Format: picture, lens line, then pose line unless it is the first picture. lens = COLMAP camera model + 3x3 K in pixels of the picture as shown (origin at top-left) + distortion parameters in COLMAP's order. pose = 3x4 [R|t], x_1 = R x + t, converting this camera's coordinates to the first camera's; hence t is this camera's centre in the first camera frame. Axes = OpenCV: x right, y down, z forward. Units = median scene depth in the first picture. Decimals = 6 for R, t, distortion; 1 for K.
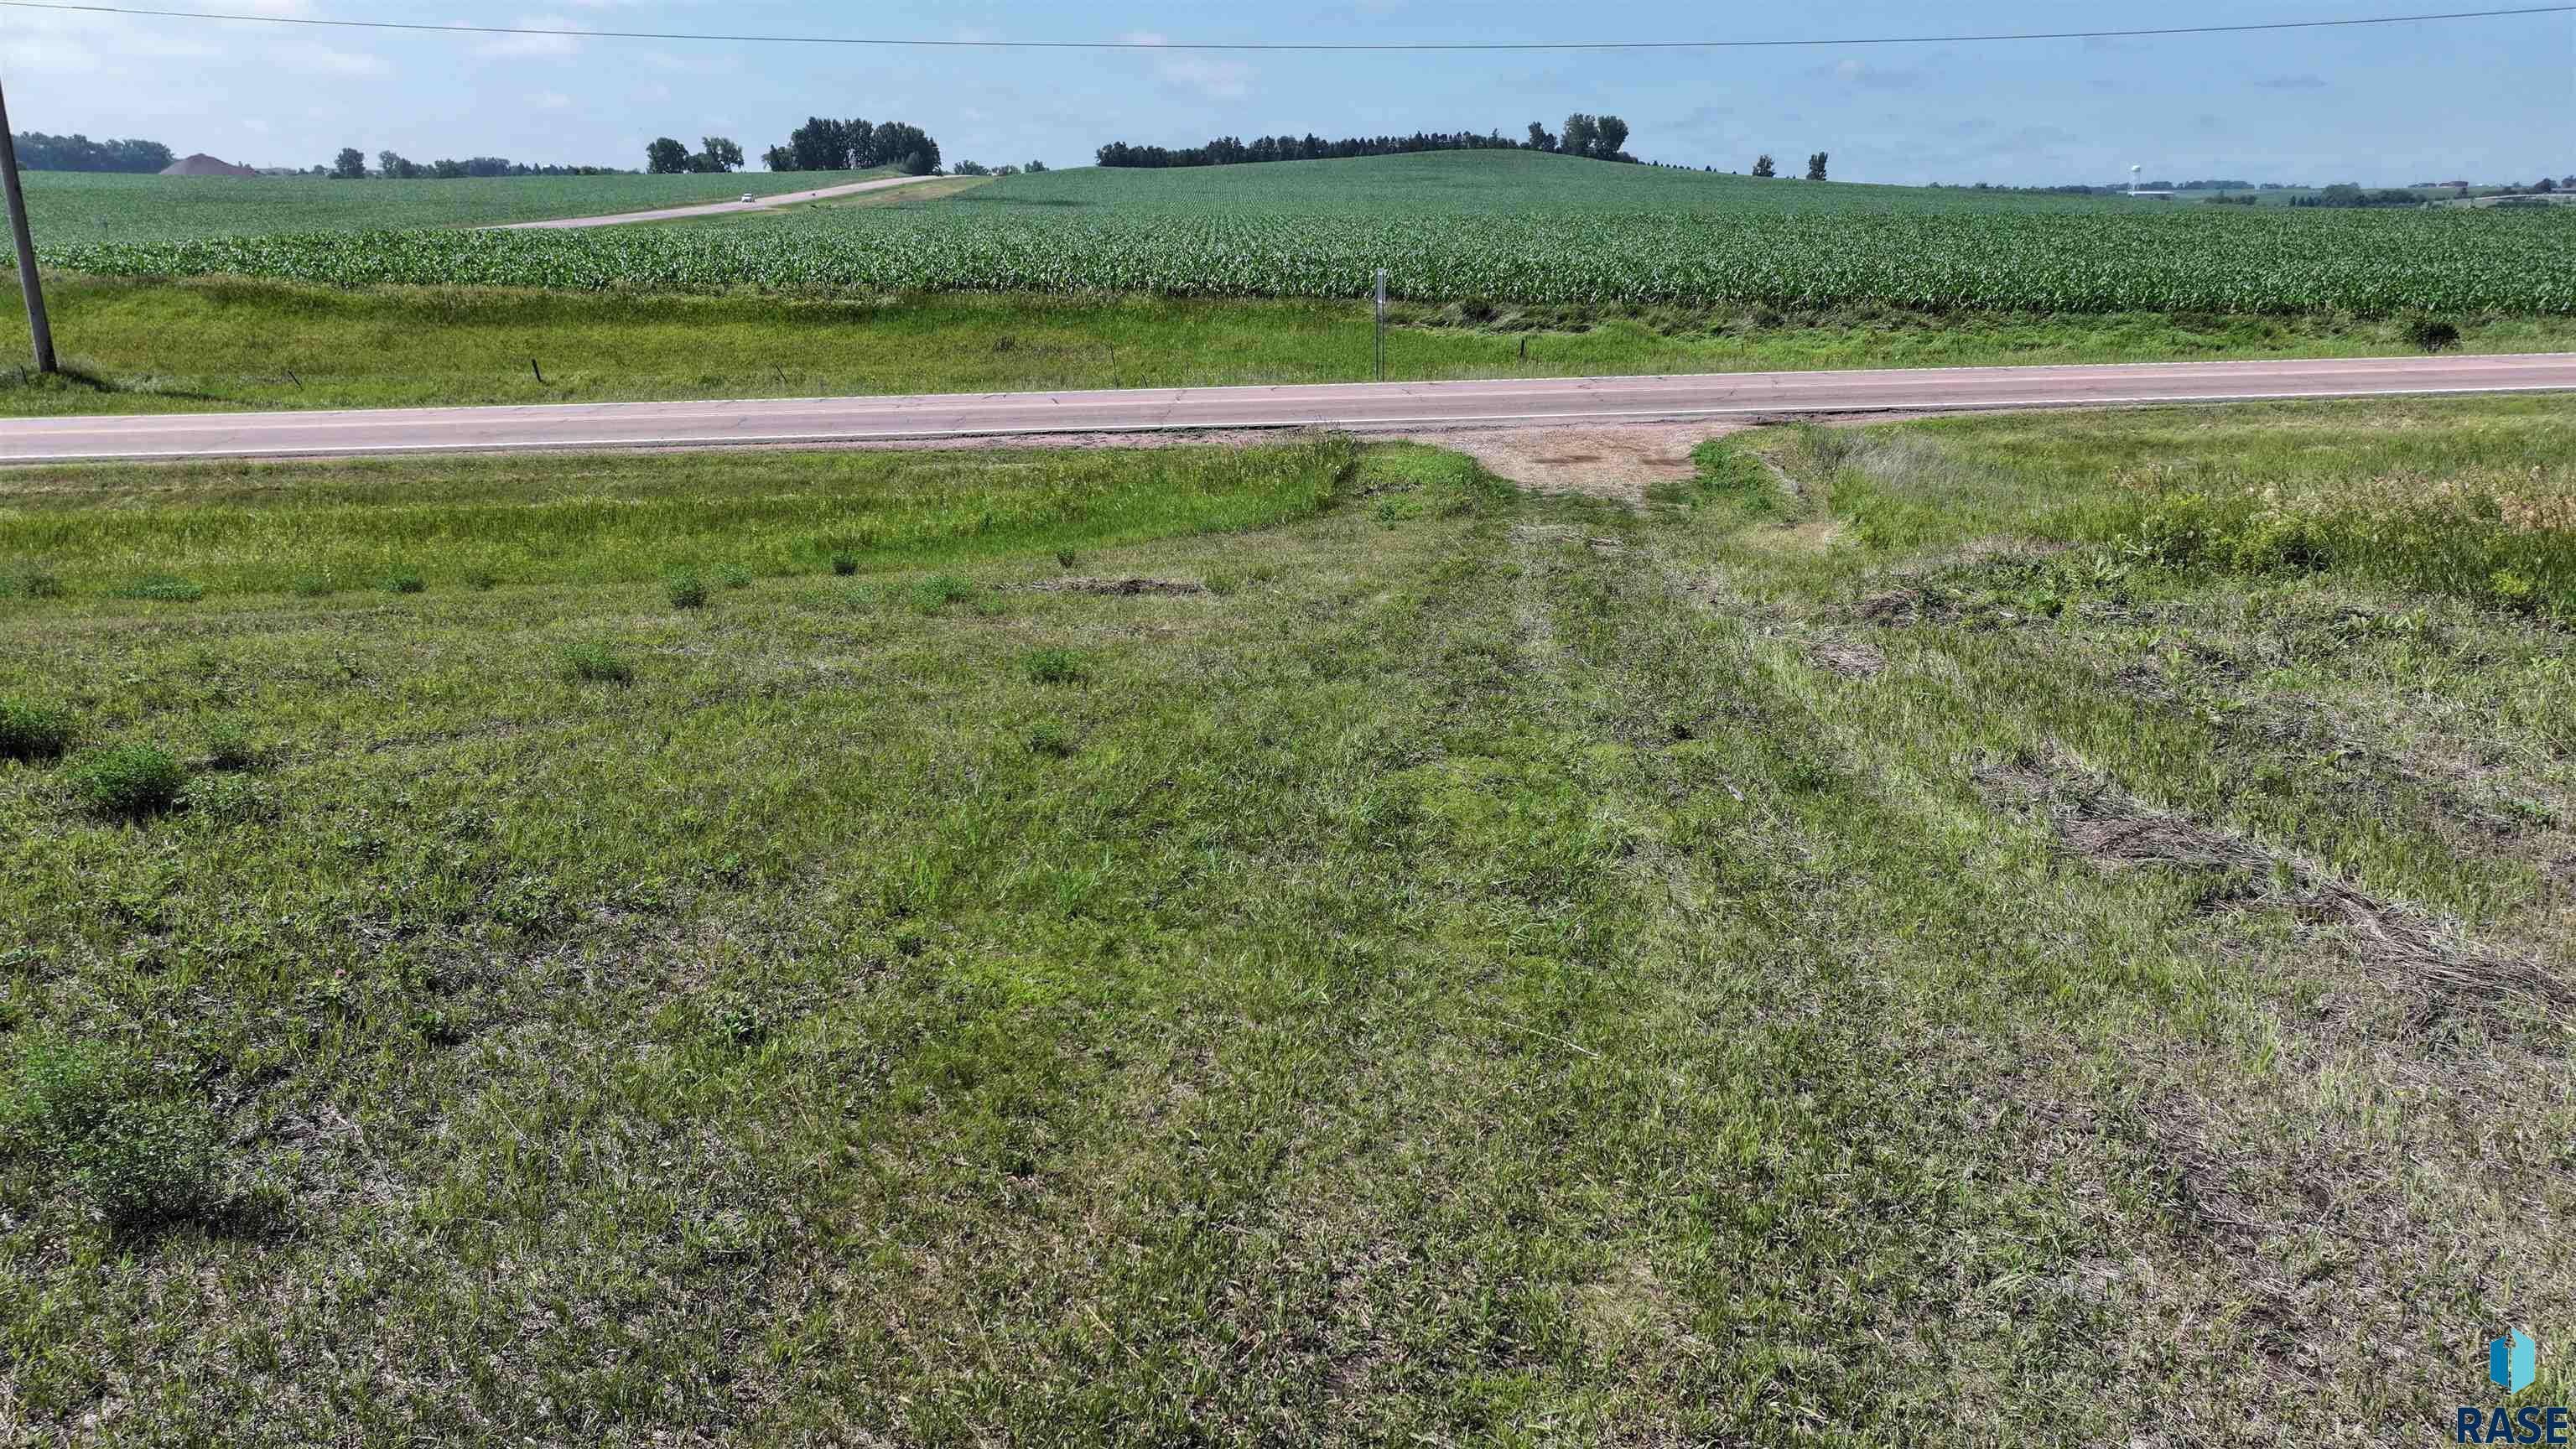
lens RADIAL K [[1810.9, 0, 1301.5], [0, 1810.9, 720.0], [0, 0, 1]] dist [-0.001274, 0.022672]
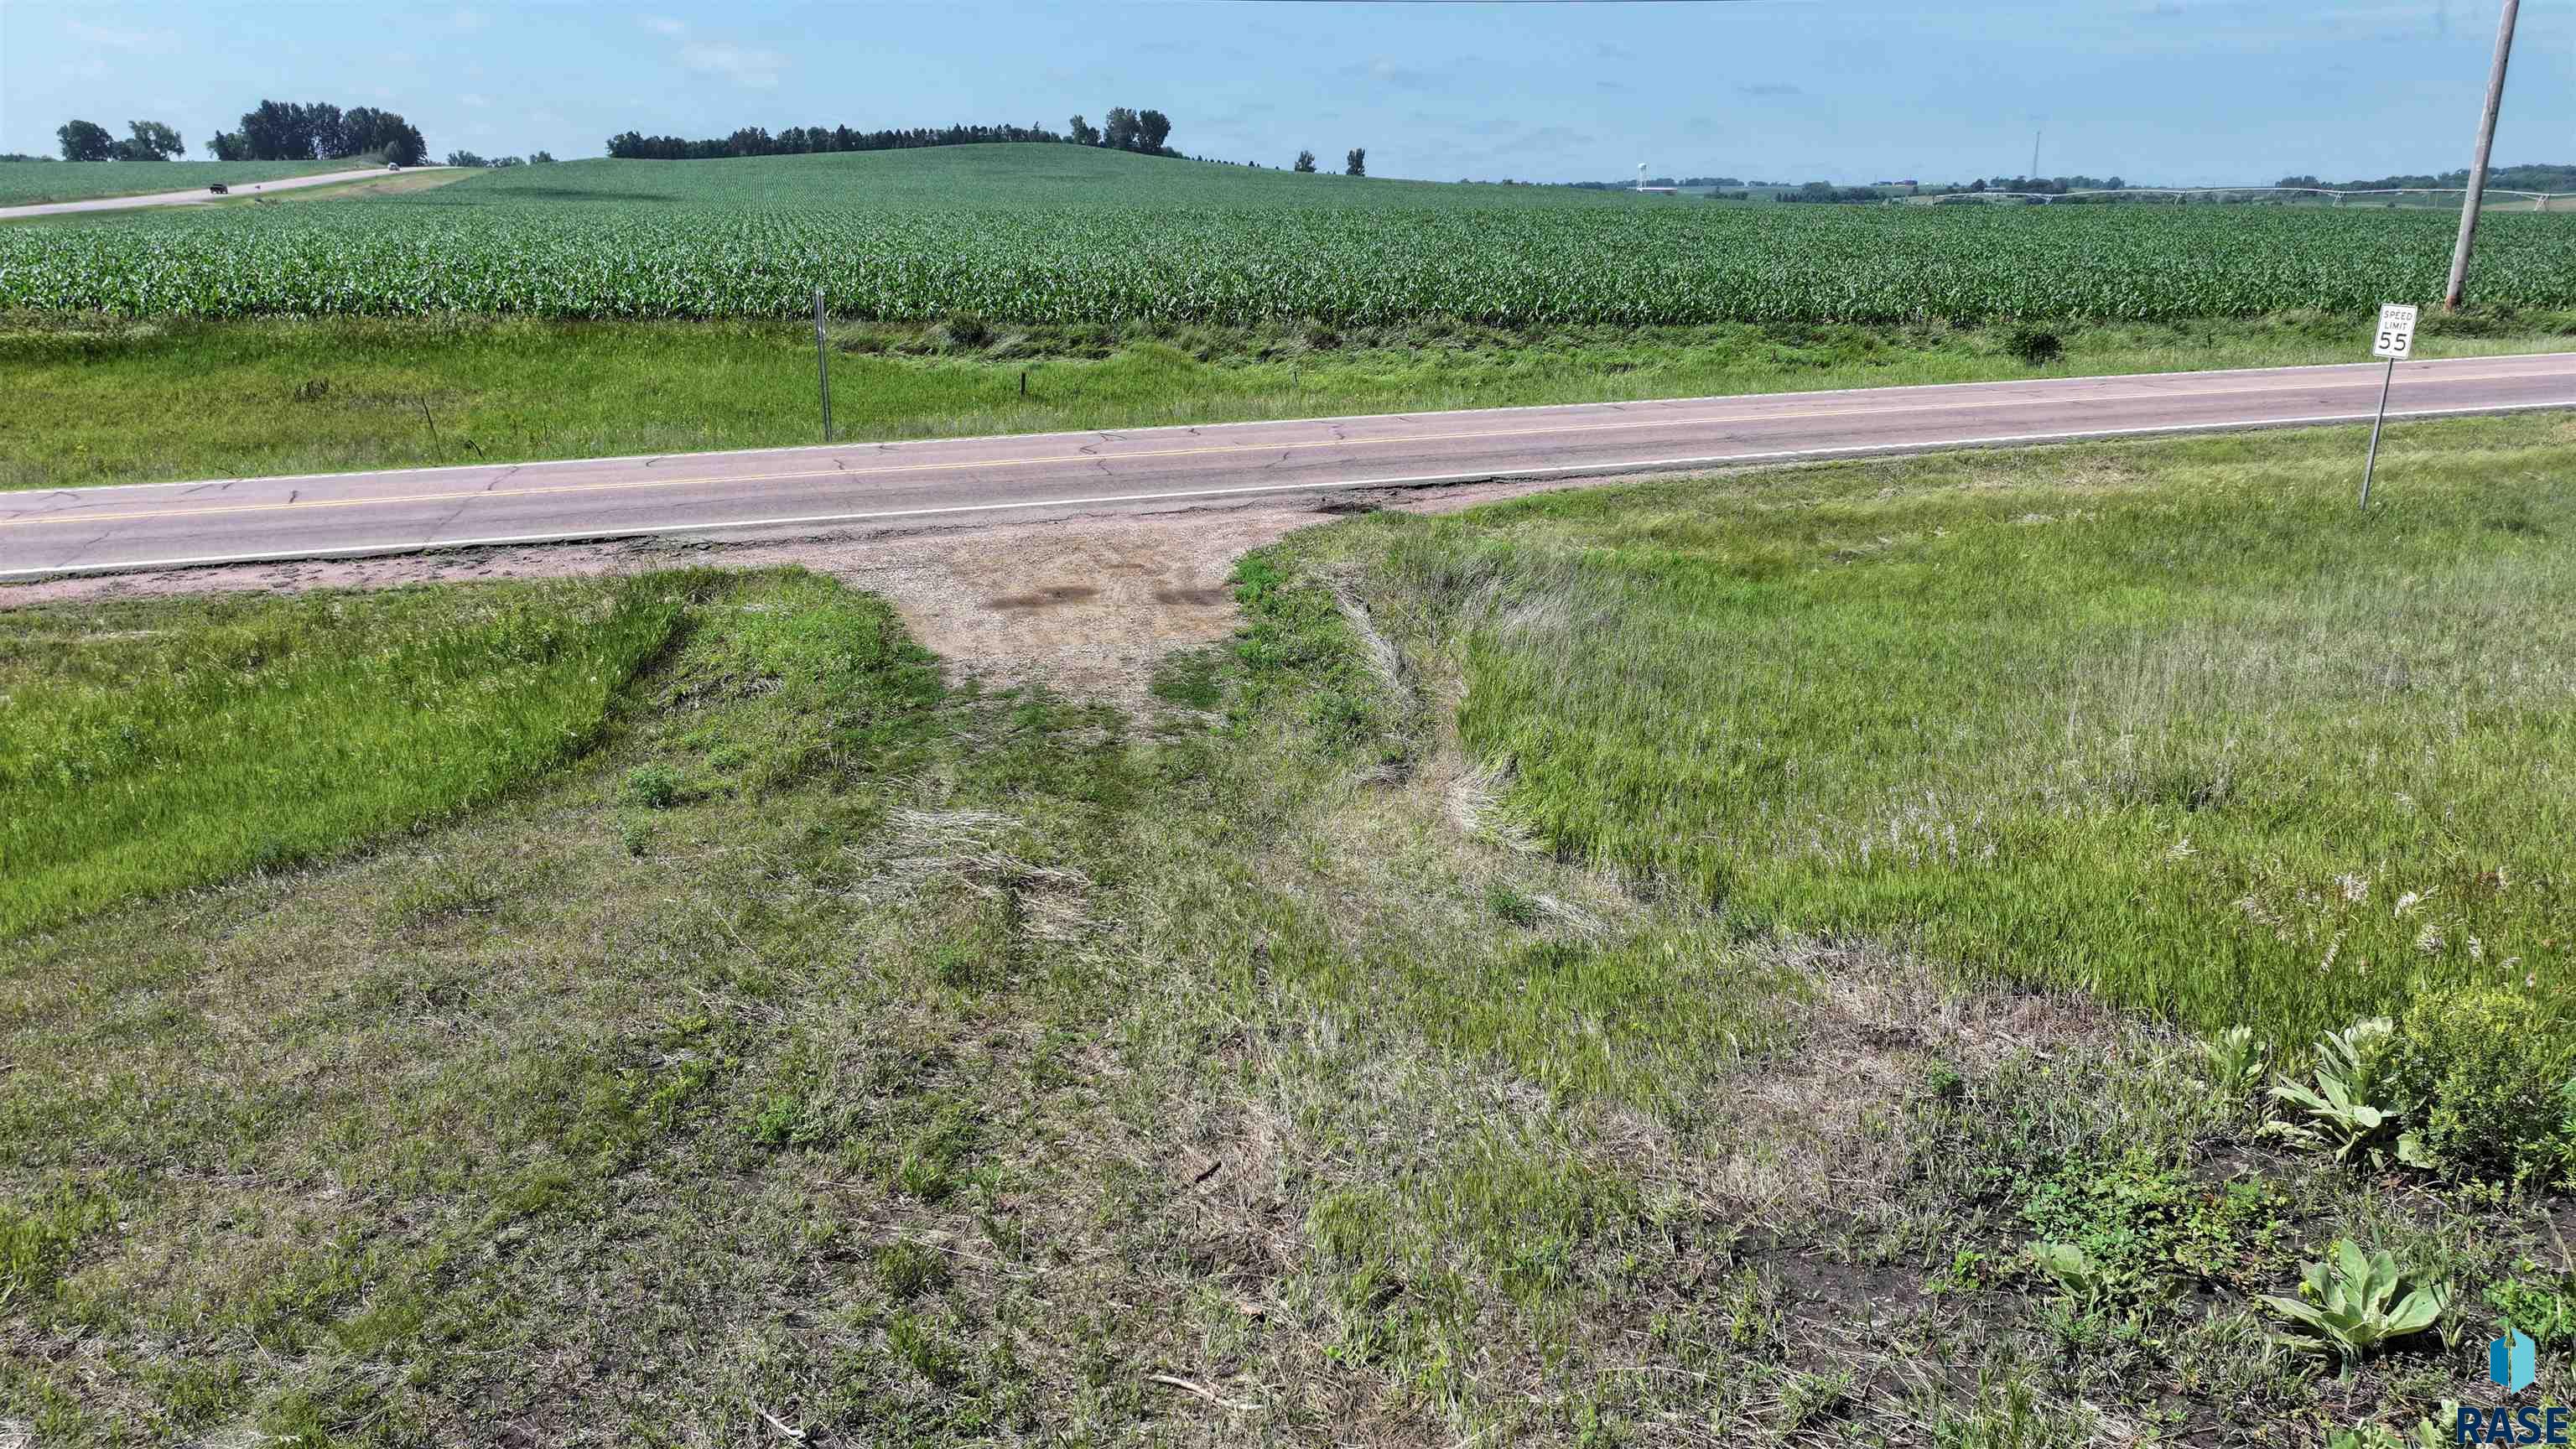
lens RADIAL K [[1810.6, 0, 1301.2], [0, 1810.6, 719.0], [0, 0, 1]] dist [0.005288, 0.005844]
pose [[0.971937, -0.064628, 0.226191, 0.055953], [0.064158, 0.997895, 0.009433, -0.064196], [-0.226325, 0.005344, 0.974037, 0.223838]]
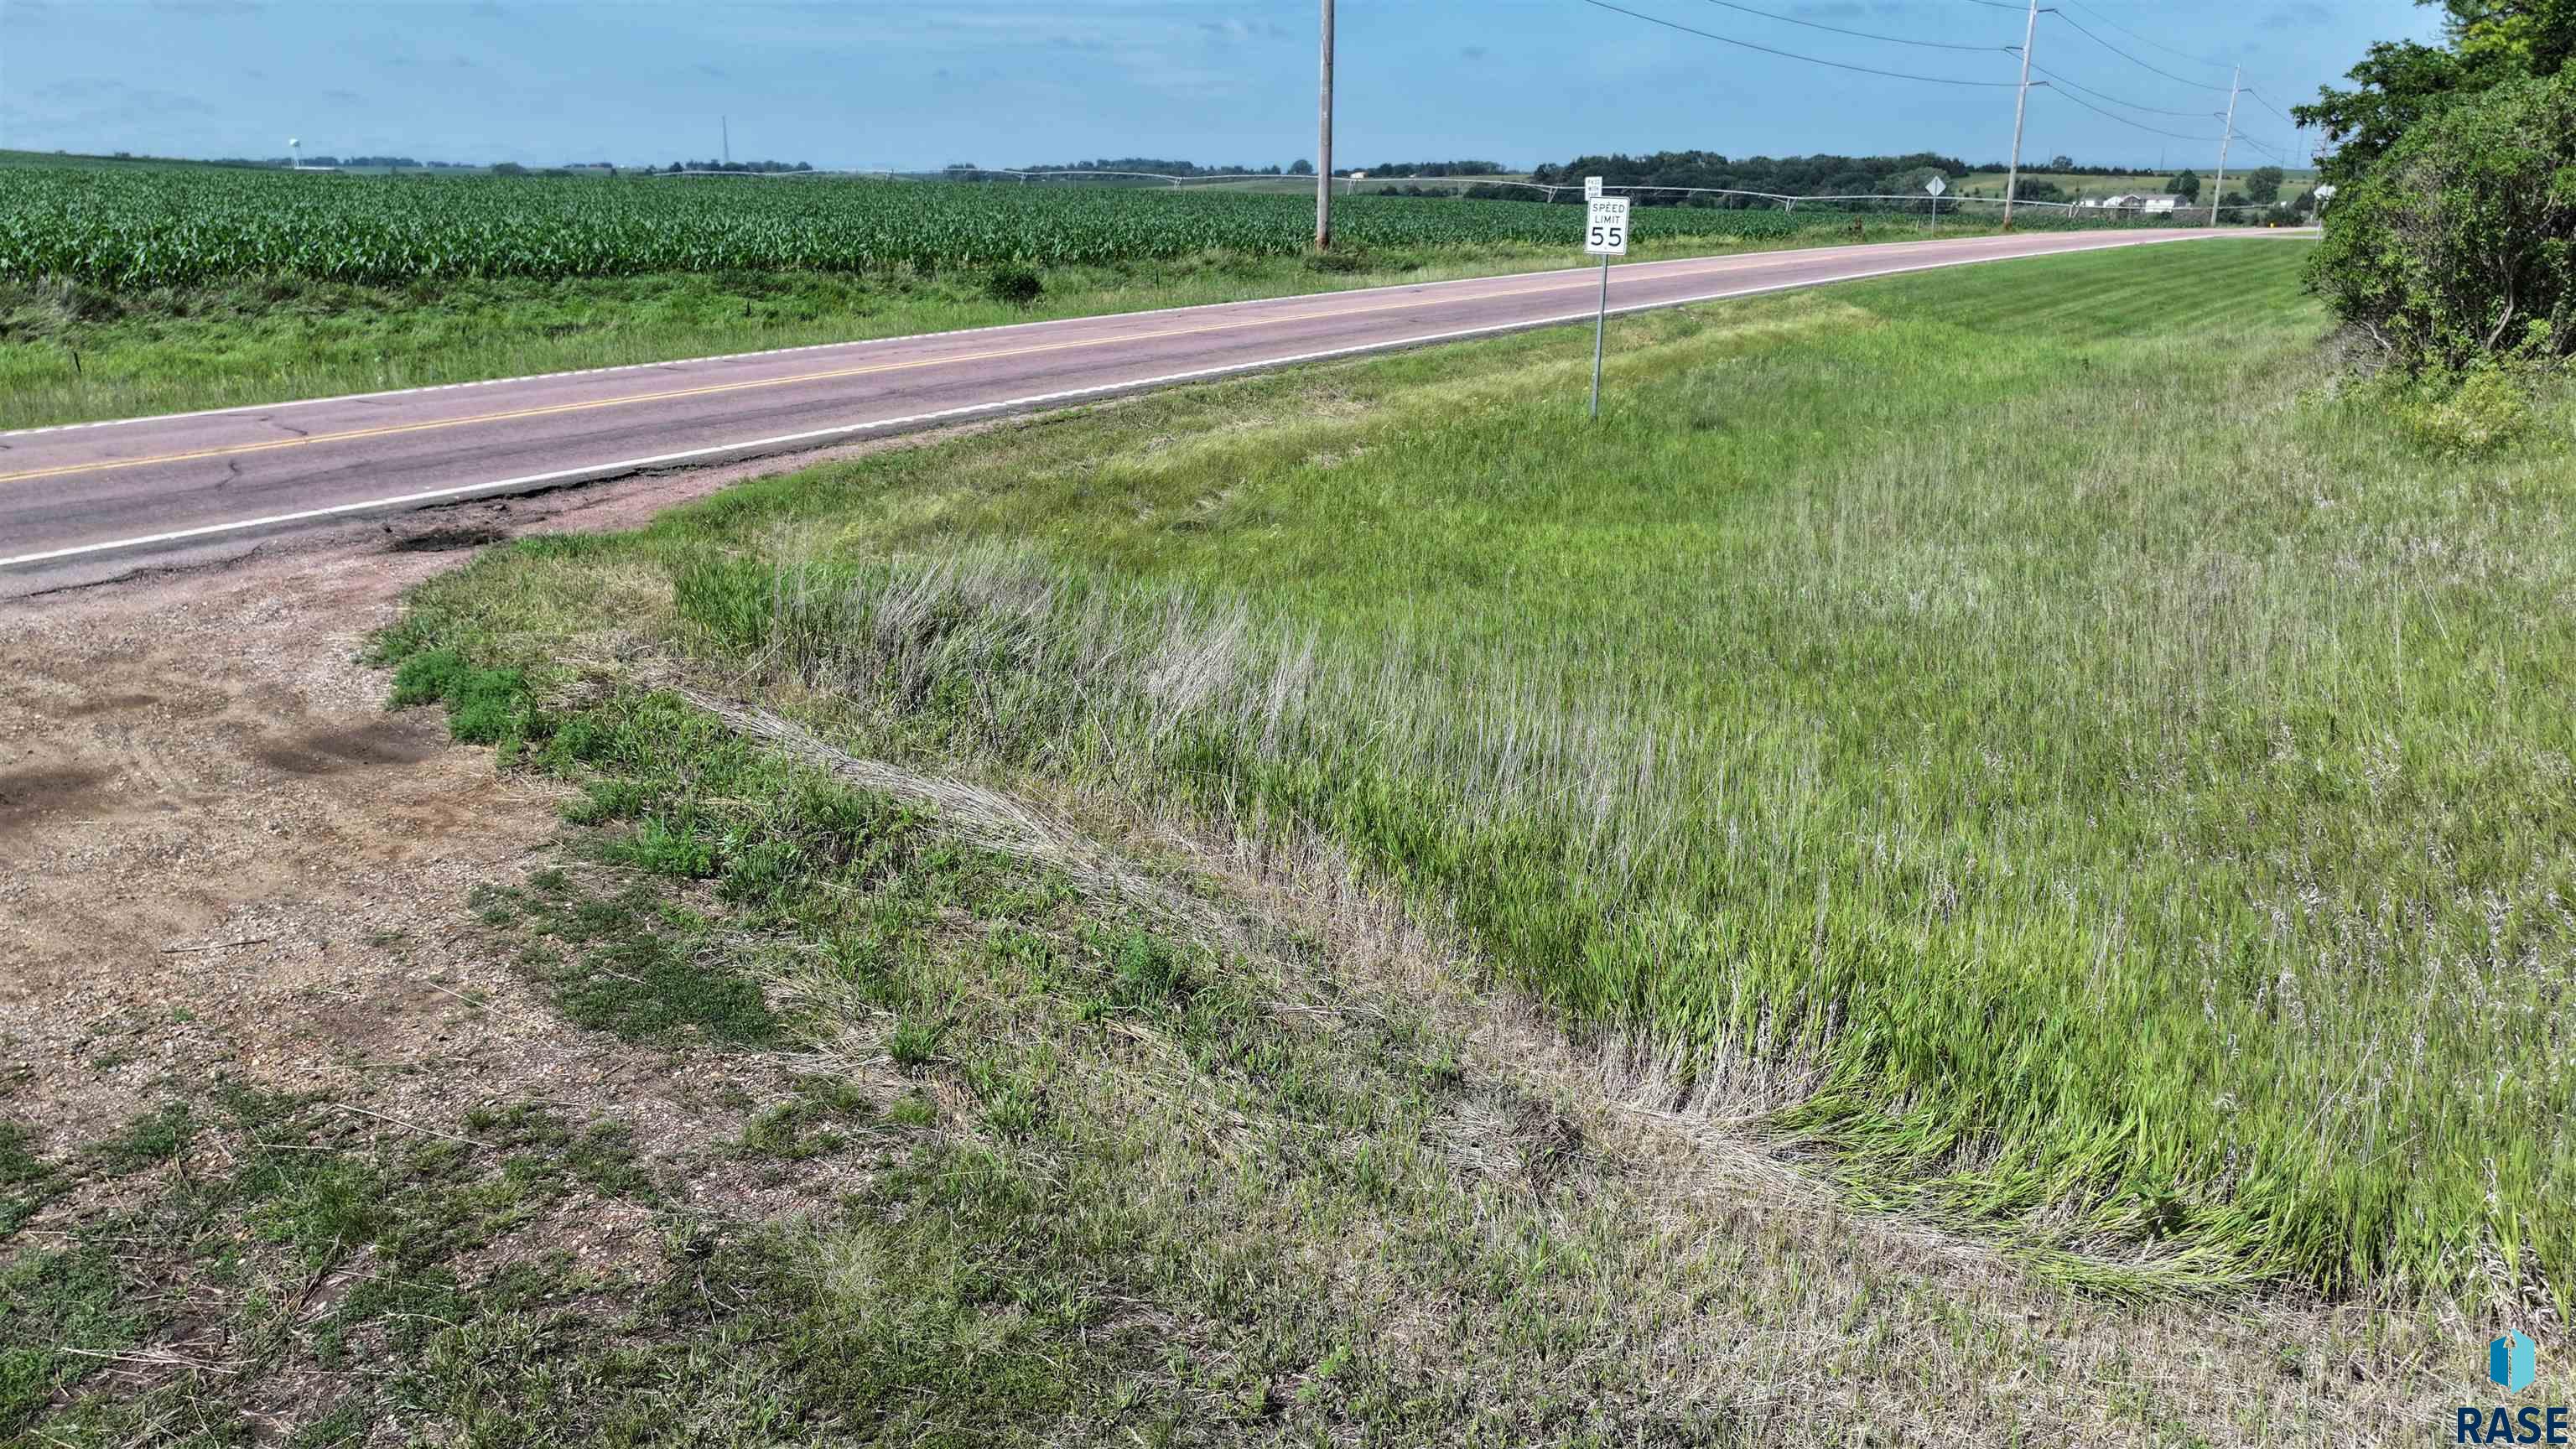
lens RADIAL K [[1813.8, 0, 1300.6], [0, 1813.8, 718.0], [0, 0, 1]] dist [-0.004639, 0.020250]
pose [[0.619283, -0.217696, 0.754385, 0.042677], [0.209978, 0.971718, 0.108039, -0.092329], [-0.756570, 0.091497, 0.647480, 0.423047]]
